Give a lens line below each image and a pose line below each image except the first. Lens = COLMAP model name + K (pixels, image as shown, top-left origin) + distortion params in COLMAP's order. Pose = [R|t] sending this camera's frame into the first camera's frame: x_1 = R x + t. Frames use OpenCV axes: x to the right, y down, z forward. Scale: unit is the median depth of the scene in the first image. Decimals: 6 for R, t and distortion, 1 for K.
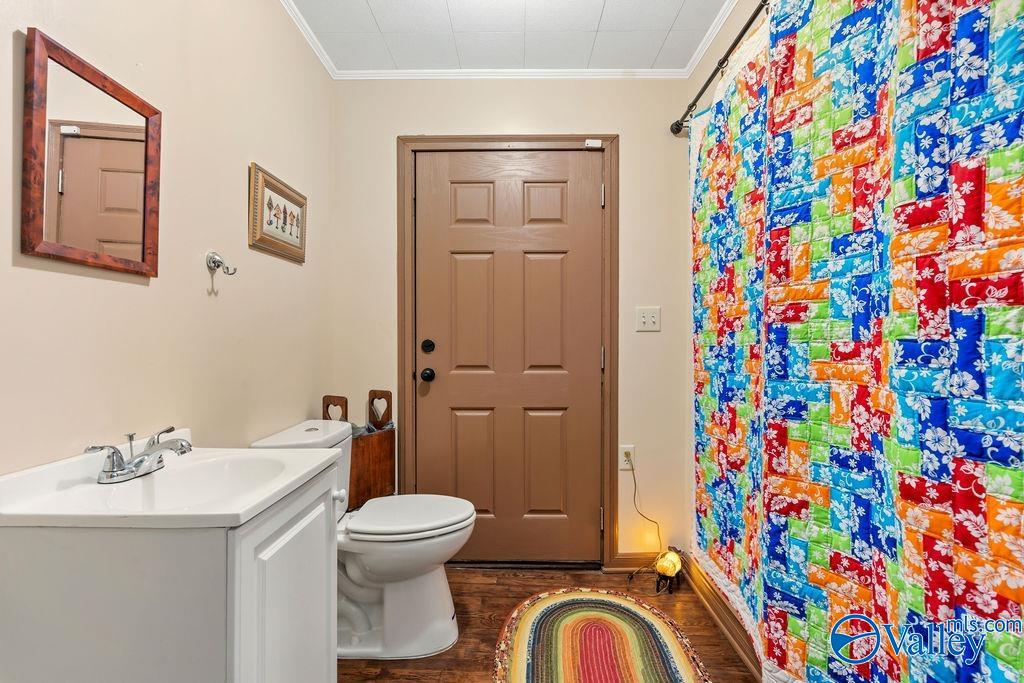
lens RADIAL K [[463.5, 0, 512.0], [0, 463.5, 341.5], [0, 0, 1]] dist [-0.003986, 0.000420]
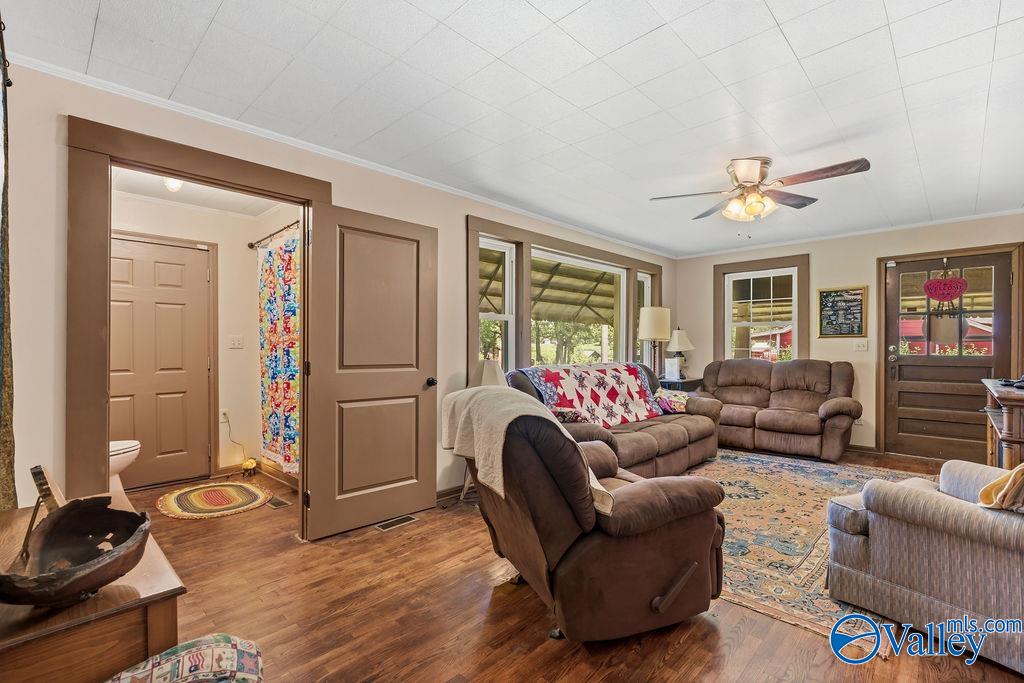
lens RADIAL K [[463.5, 0, 512.0], [0, 463.5, 341.5], [0, 0, 1]] dist [-0.003986, 0.000420]
pose [[0.669810, -0.004645, 0.742518, -0.457639], [0.012470, 0.999910, -0.004993, -0.034313], [-0.742428, 0.012604, 0.669808, -1.423234]]
